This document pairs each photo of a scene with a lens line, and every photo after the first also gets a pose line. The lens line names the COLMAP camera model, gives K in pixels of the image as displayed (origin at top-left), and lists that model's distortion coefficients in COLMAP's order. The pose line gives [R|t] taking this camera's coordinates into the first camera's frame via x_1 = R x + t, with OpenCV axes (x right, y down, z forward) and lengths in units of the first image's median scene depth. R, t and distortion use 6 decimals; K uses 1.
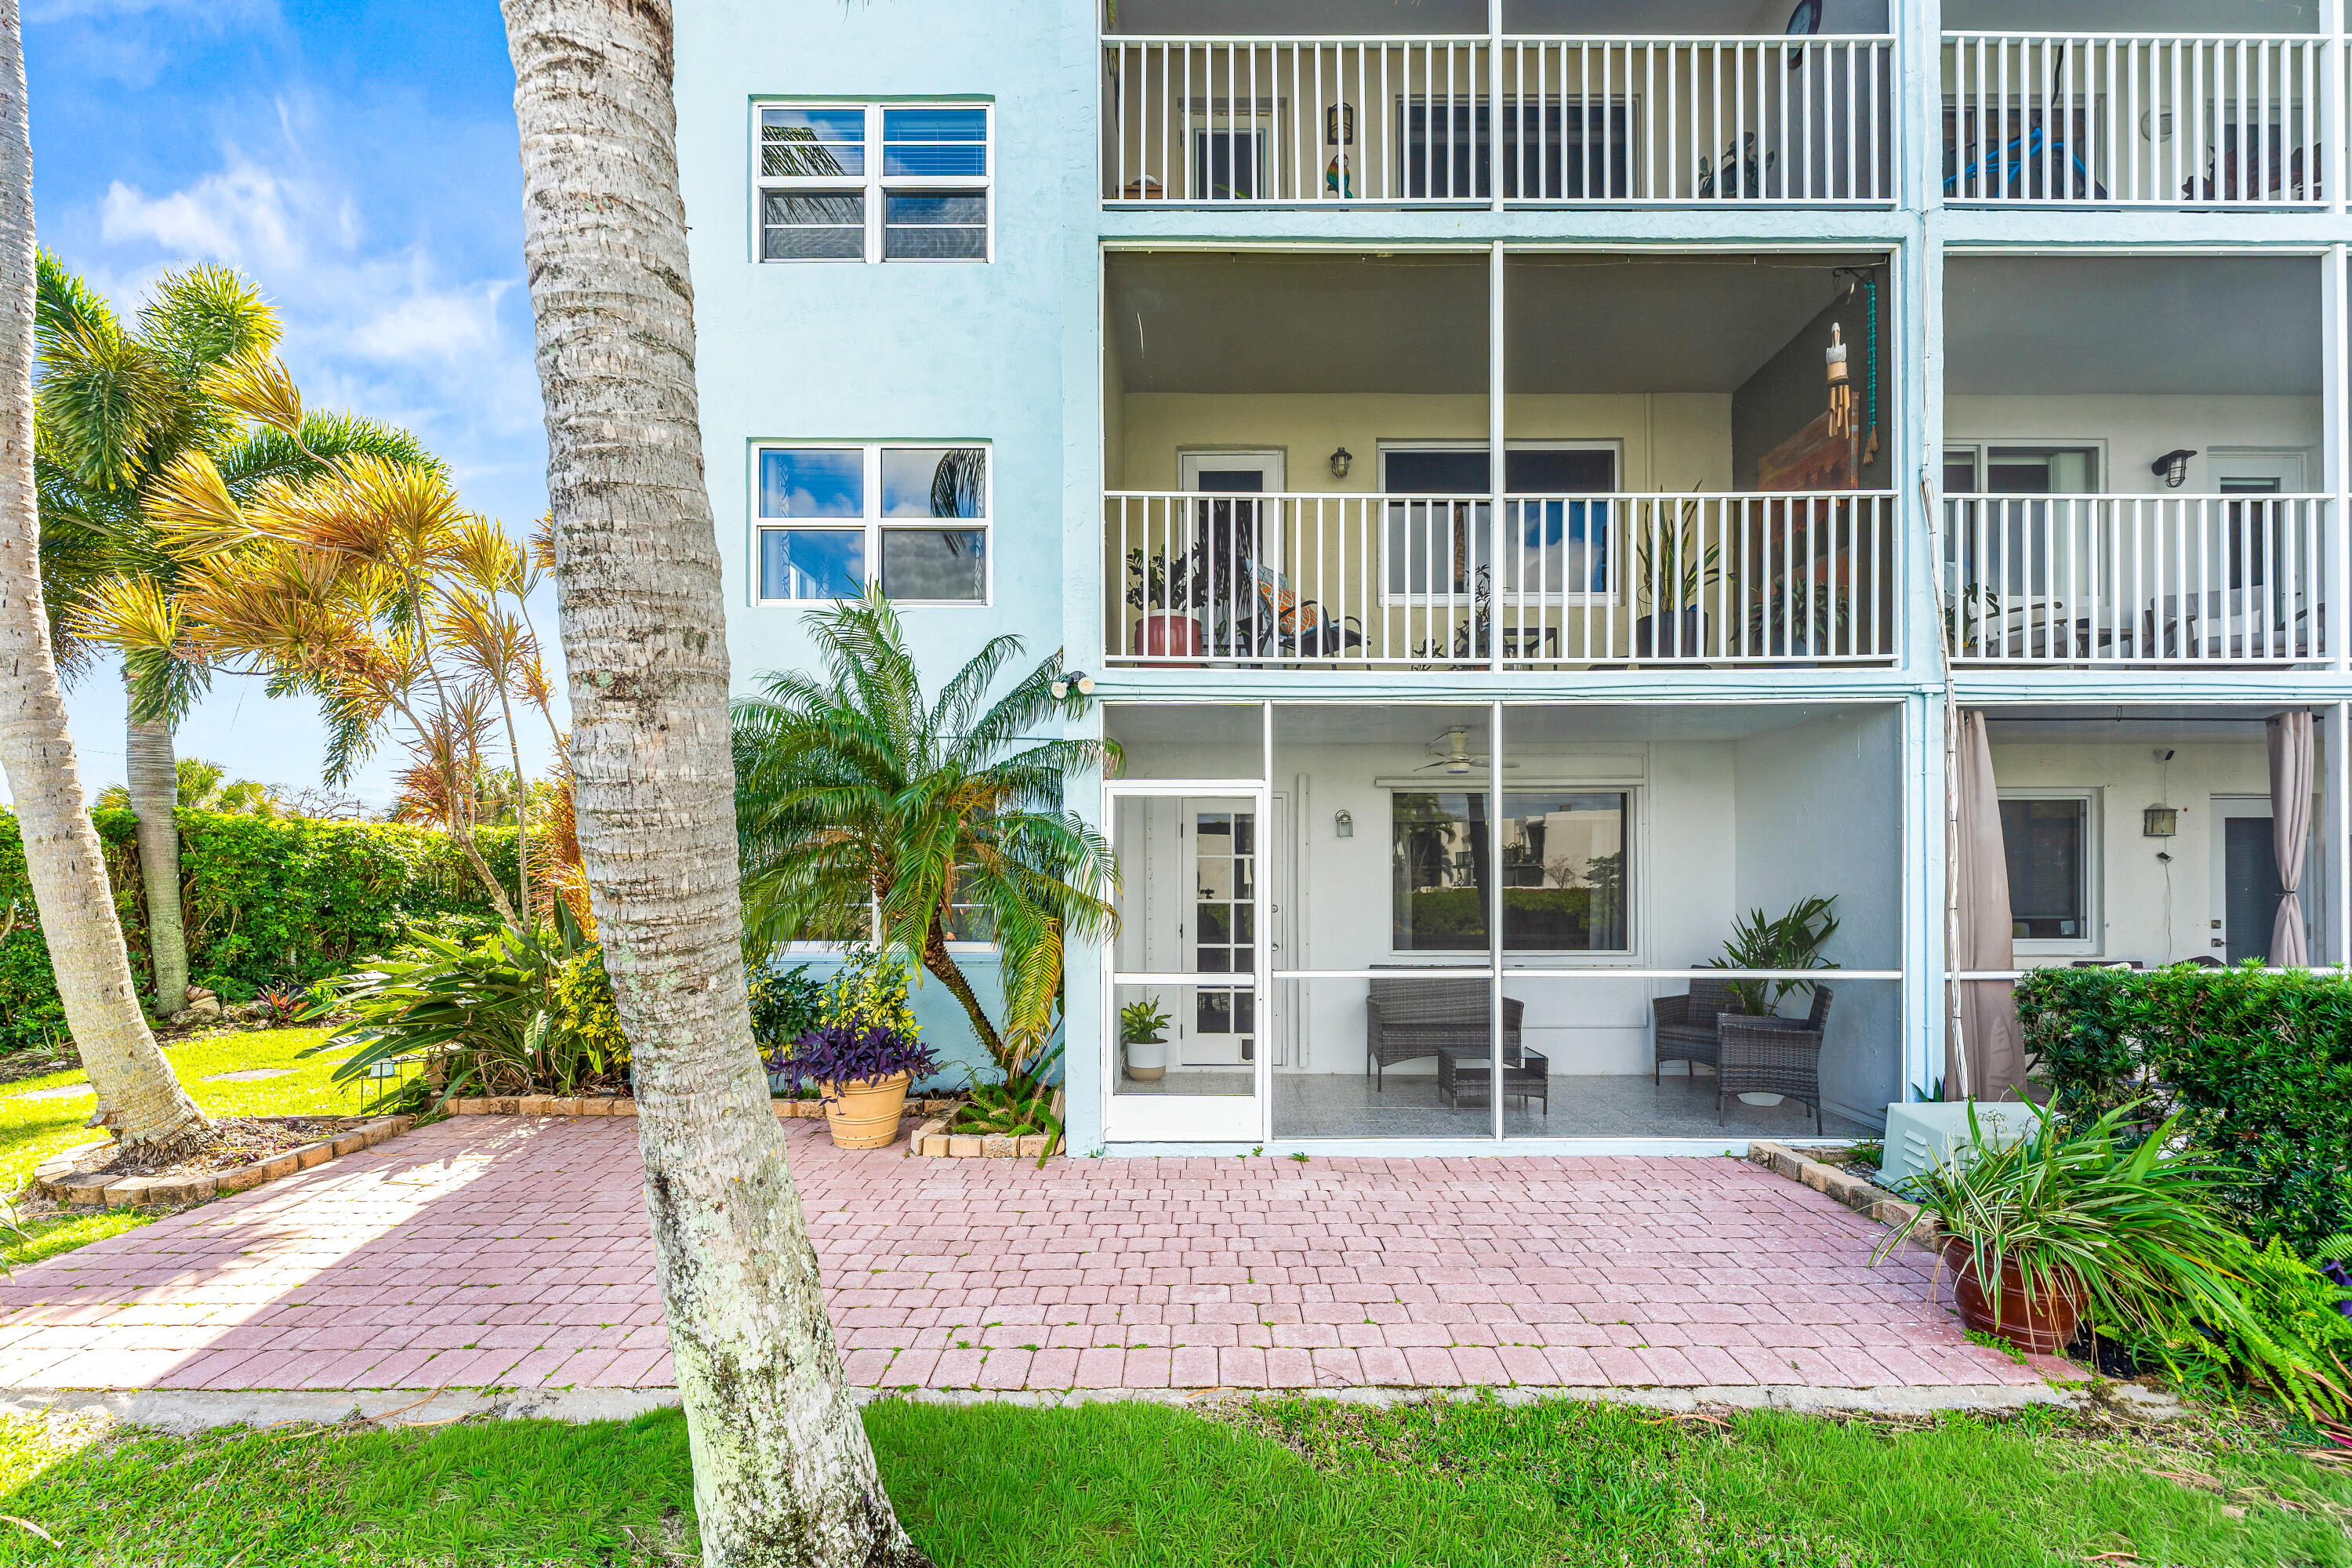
lens RADIAL K [[948.6, 0, 1175.9], [0, 948.6, 828.8], [0, 0, 1]] dist [-0.000648, -0.000362]
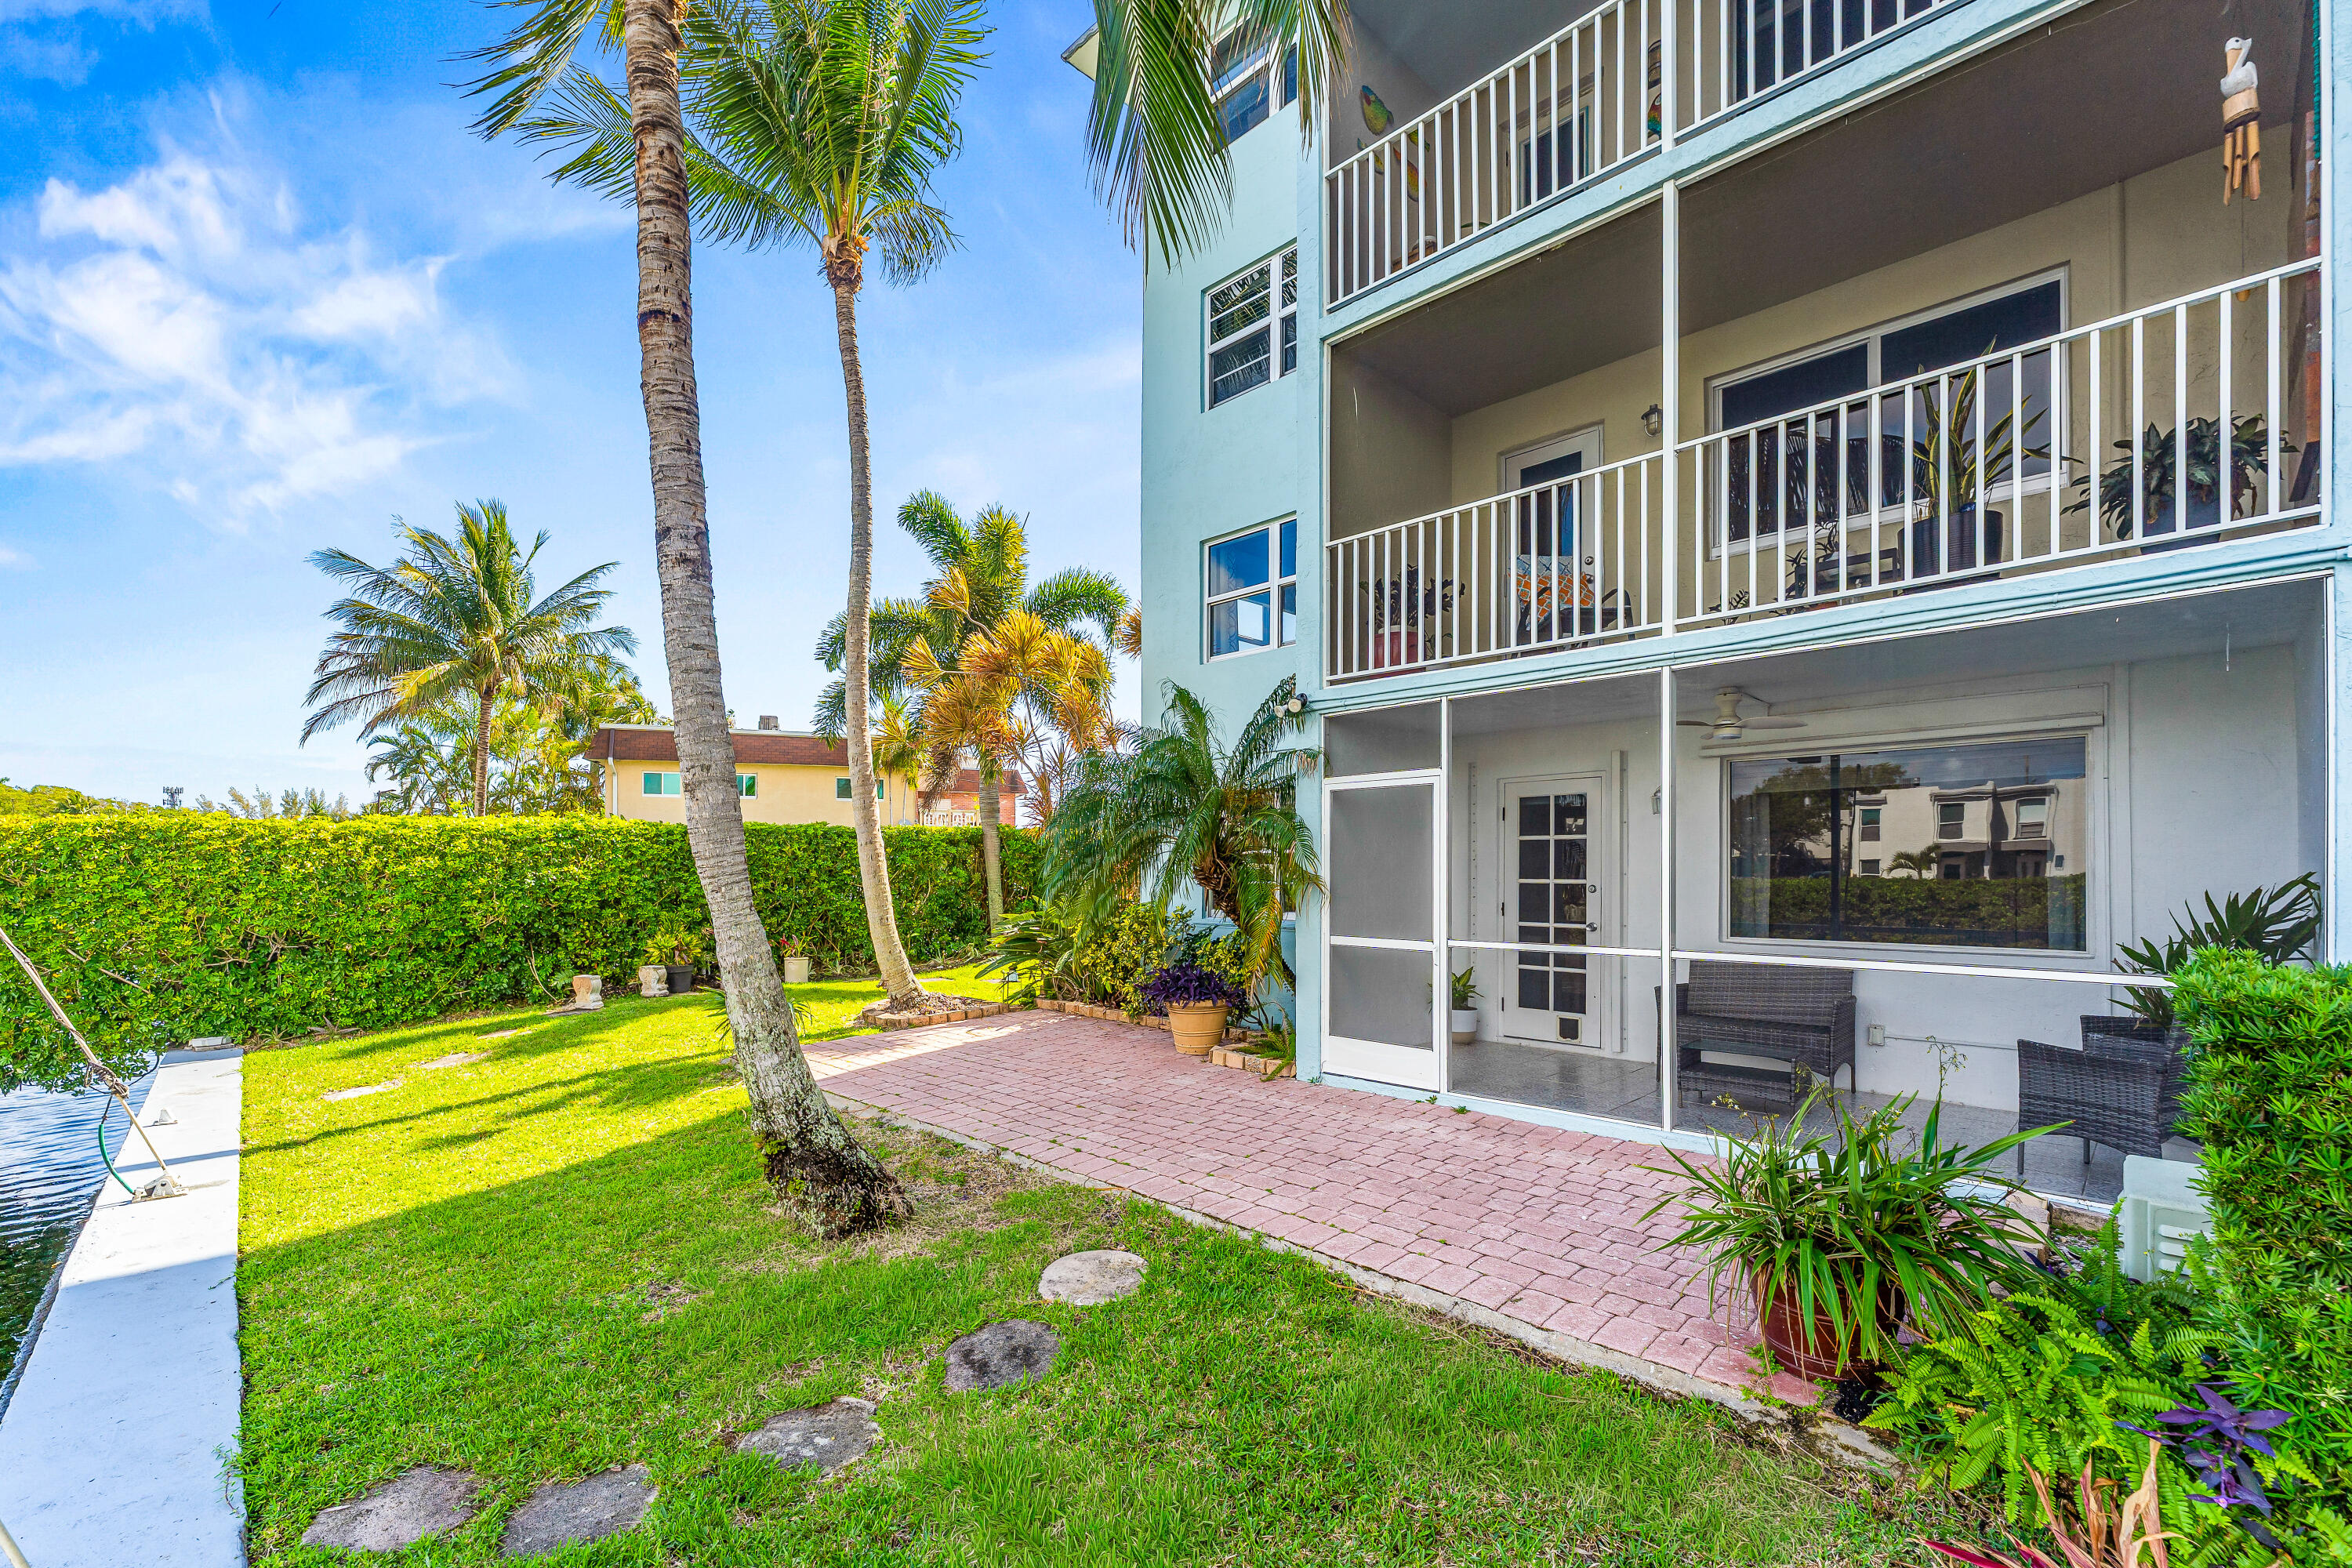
lens RADIAL K [[954.4, 0, 1182.4], [0, 954.4, 794.2], [0, 0, 1]] dist [-0.001559, 0.000661]
pose [[0.724470, -0.056594, -0.686979, 0.628427], [0.037795, 0.998386, -0.042390, 0.014771], [0.688269, 0.004746, 0.725440, -0.024181]]
